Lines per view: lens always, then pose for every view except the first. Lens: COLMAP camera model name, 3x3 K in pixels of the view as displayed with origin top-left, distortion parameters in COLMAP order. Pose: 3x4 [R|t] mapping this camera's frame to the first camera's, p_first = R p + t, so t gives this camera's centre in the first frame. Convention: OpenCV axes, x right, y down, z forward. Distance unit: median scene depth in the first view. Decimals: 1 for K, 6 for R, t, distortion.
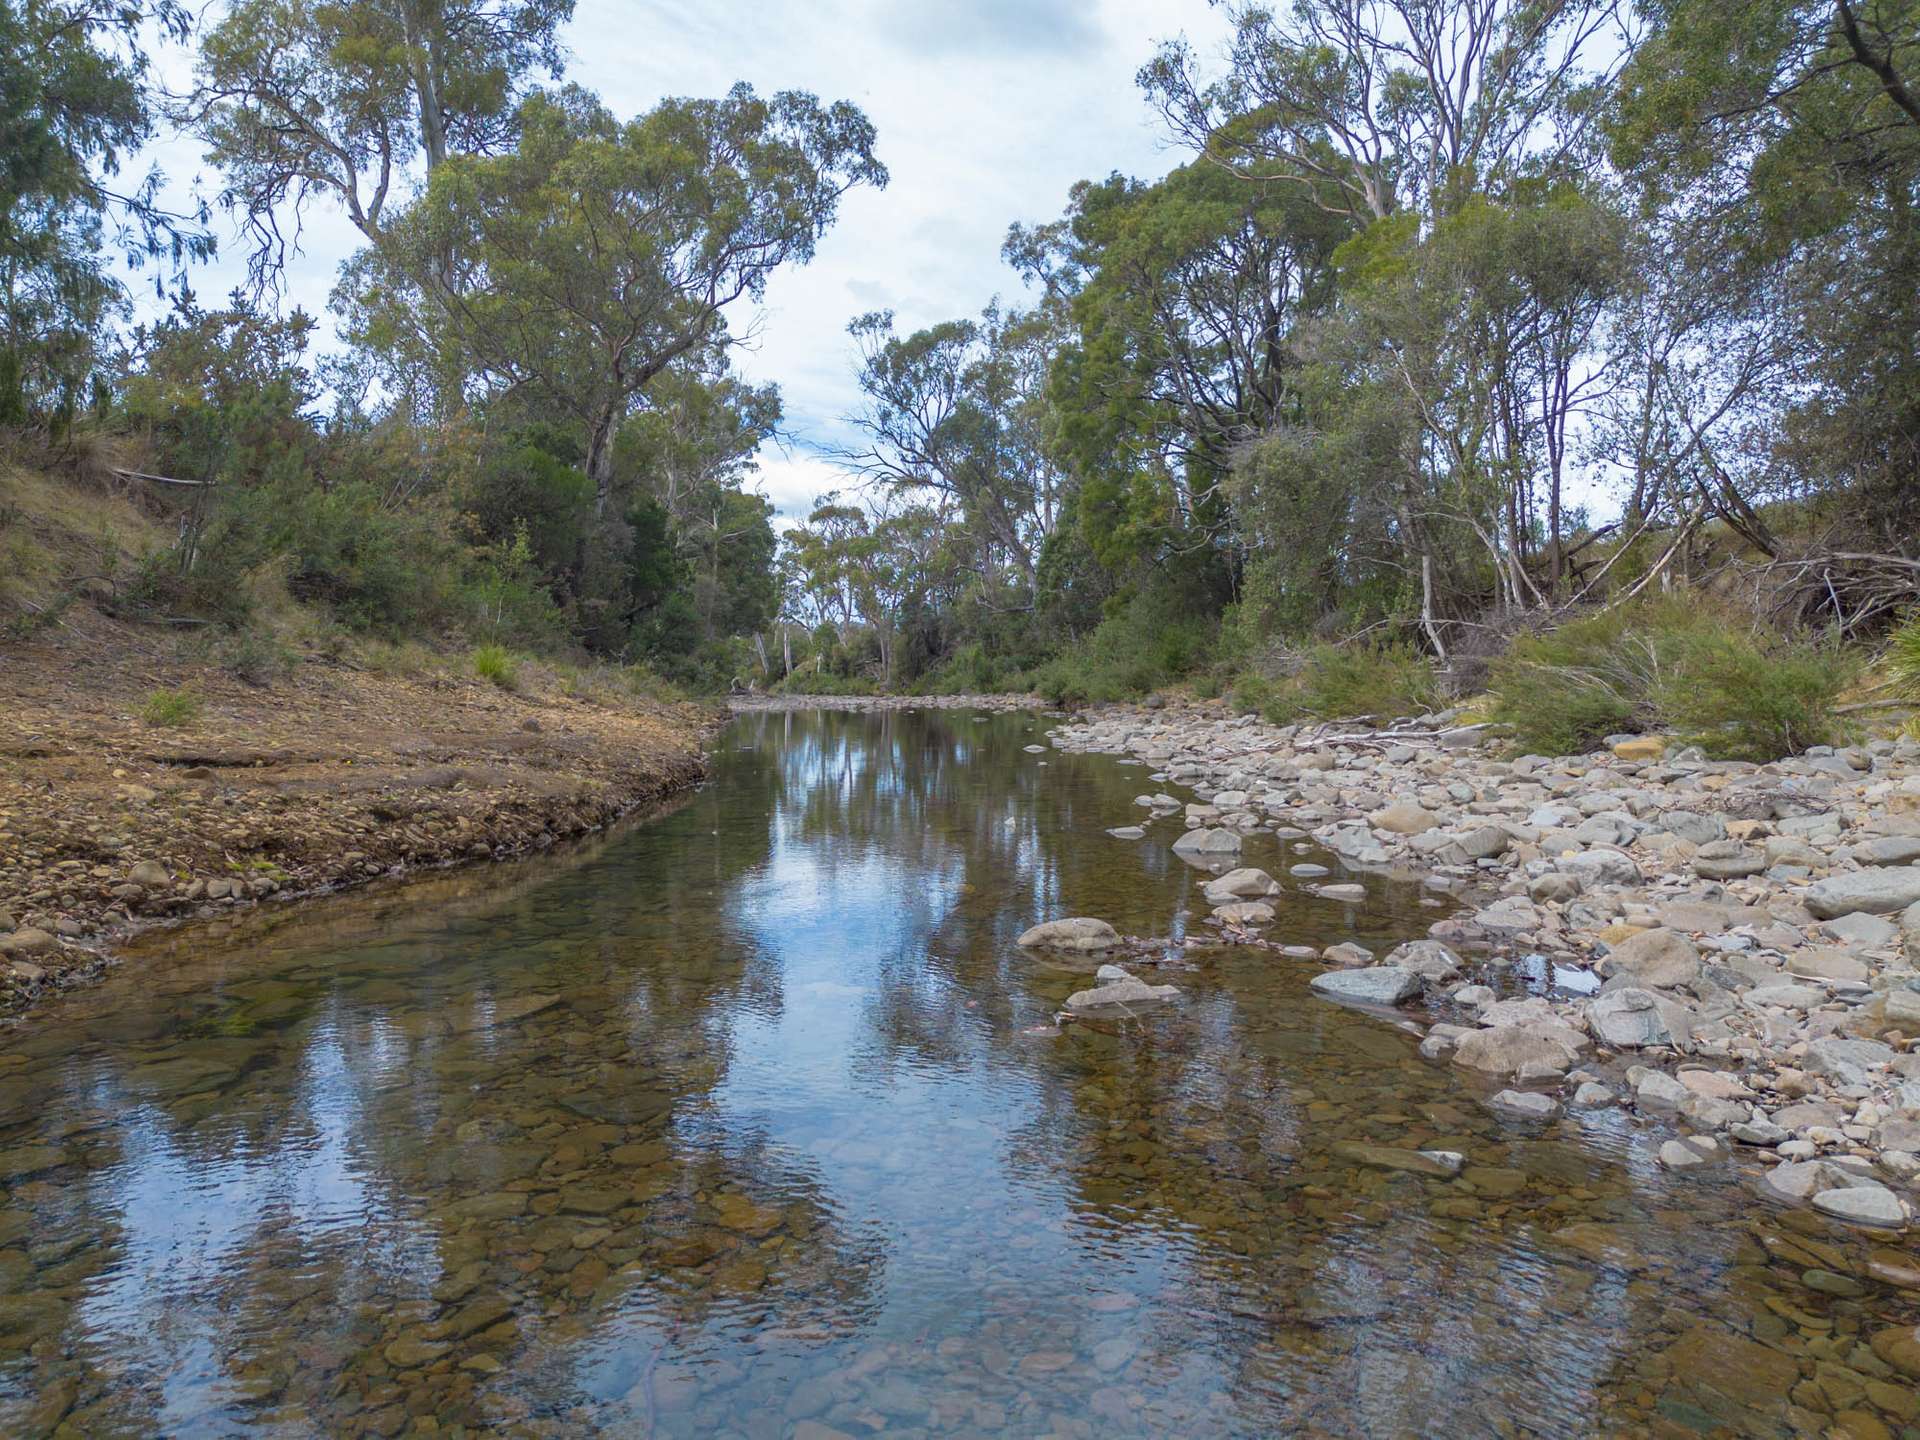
lens RADIAL K [[1344.2, 0, 960.0], [0, 1344.2, 720.0], [0, 0, 1]] dist [0.058931, -0.059553]
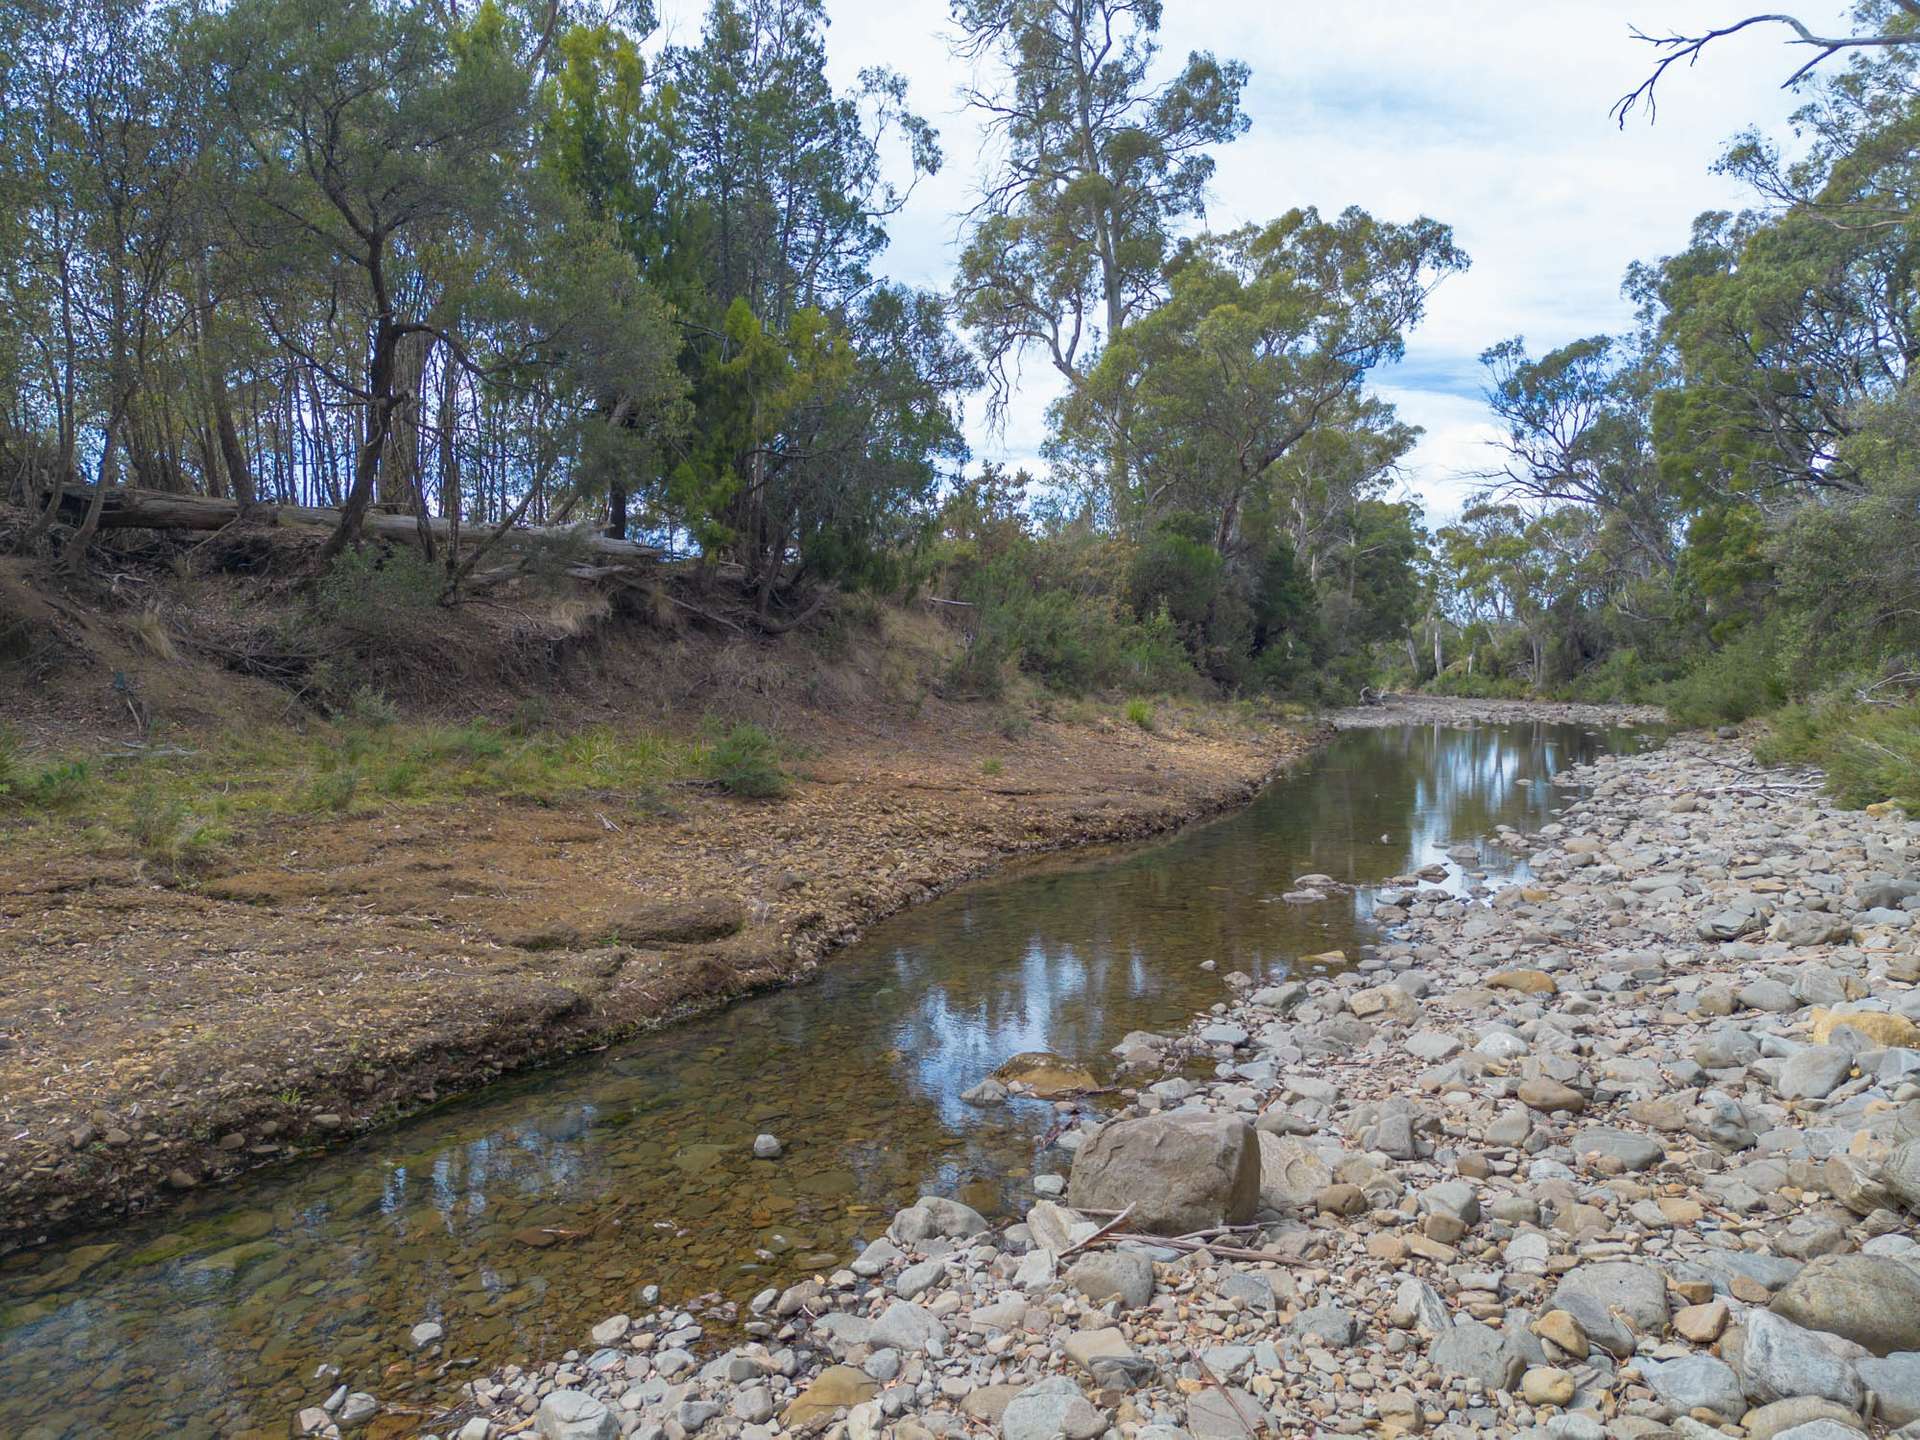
lens RADIAL K [[1344.2, 0, 960.0], [0, 1344.2, 720.0], [0, 0, 1]] dist [0.058931, -0.059553]
pose [[0.887192, 0.015300, -0.461146, 0.093383], [-0.012293, 0.999879, 0.009524, -0.023986], [0.461236, -0.002780, 0.887273, -0.231895]]
